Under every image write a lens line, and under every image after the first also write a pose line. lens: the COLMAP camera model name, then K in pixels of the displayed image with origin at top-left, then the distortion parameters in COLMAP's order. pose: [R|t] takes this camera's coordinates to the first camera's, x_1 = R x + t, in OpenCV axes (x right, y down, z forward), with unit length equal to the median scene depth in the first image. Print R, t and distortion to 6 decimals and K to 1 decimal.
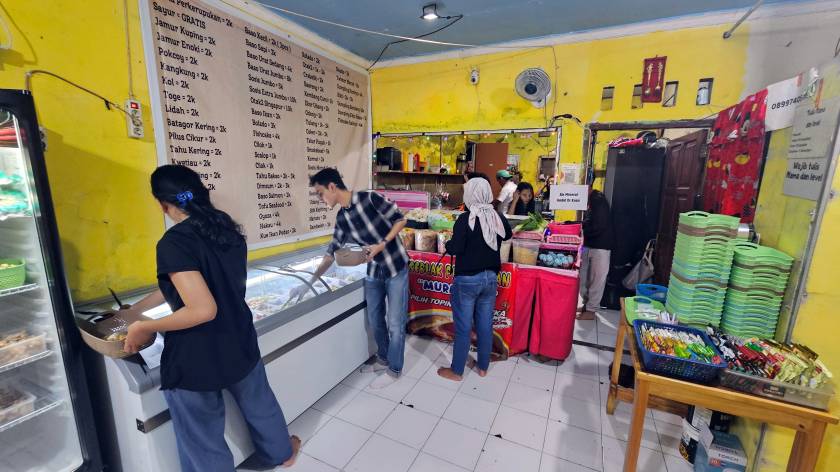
lens RADIAL K [[347.9, 0, 418.7], [0, 347.9, 244.4], [0, 0, 1]] dist [0.001889, -0.000278]
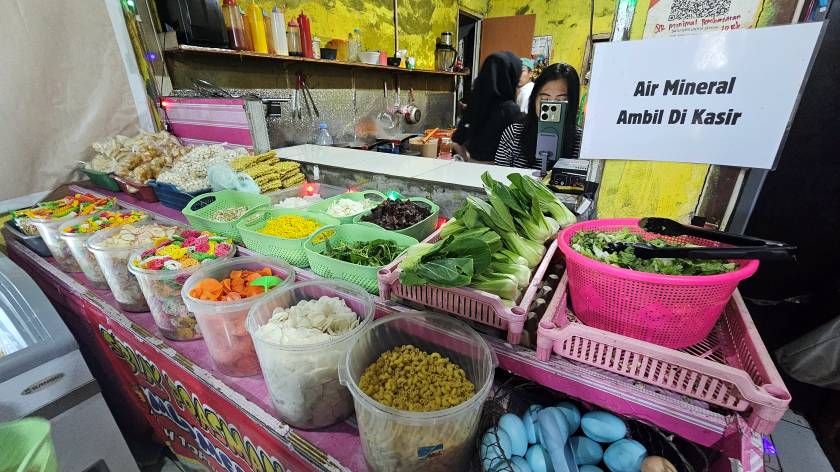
lens RADIAL K [[347.9, 0, 417.2], [0, 347.9, 241.7], [0, 0, 1]] dist [0.001889, -0.000278]
pose [[0.994311, 0.021713, -0.104277, 0.347876], [0.000806, 0.977439, 0.211217, -0.113820], [0.106510, -0.210099, 0.971861, 0.890513]]
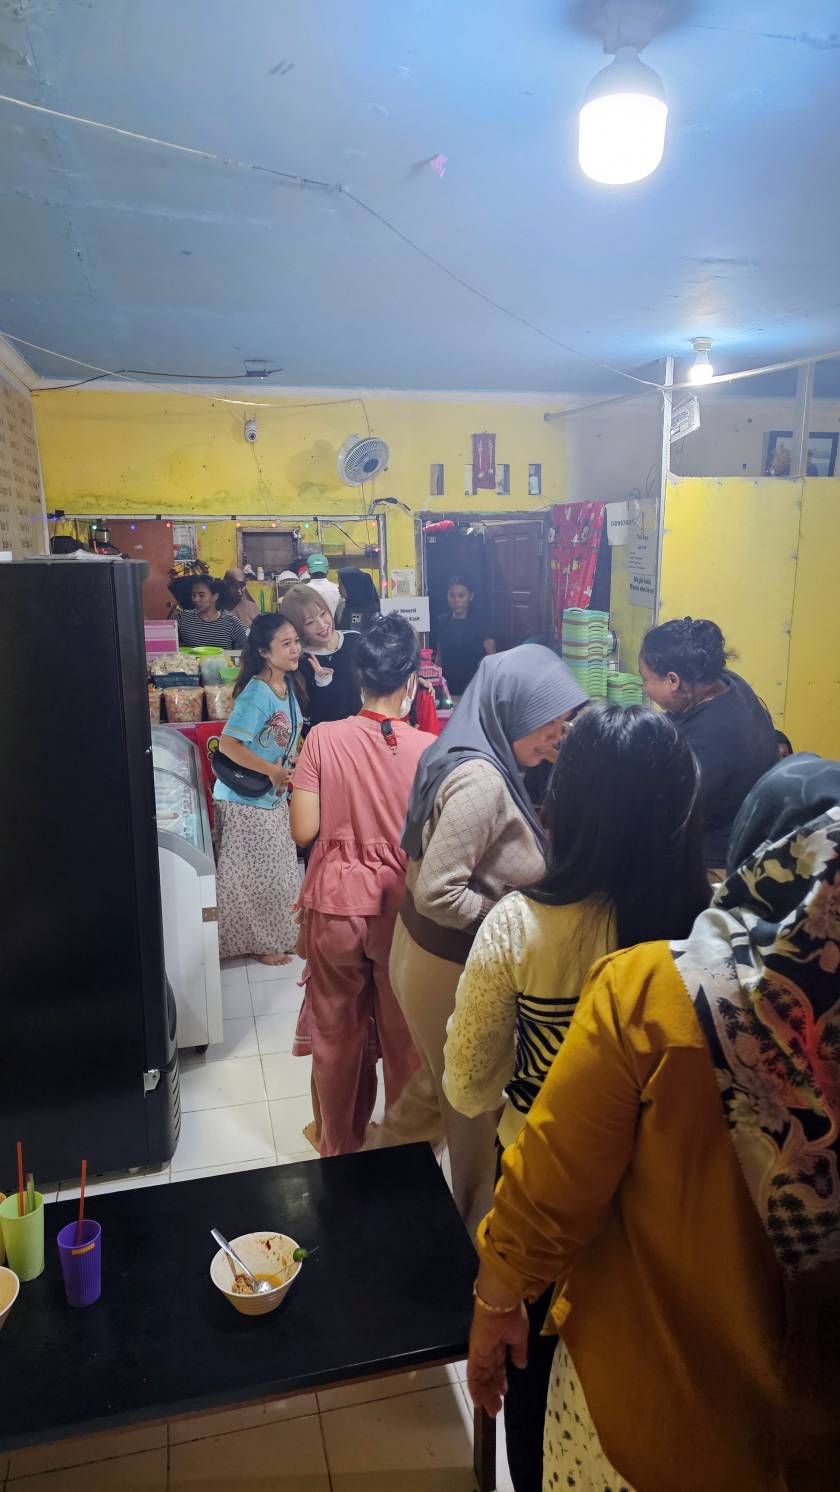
lens RADIAL K [[977.7, 0, 432.2], [0, 977.7, 747.3], [0, 0, 1]] dist [0.046203, -0.033267]
pose [[0.772291, -0.153437, 0.616460, -0.917133], [0.145224, 0.987339, 0.063815, 0.013674], [-0.618447, 0.040241, 0.784796, -0.670689]]
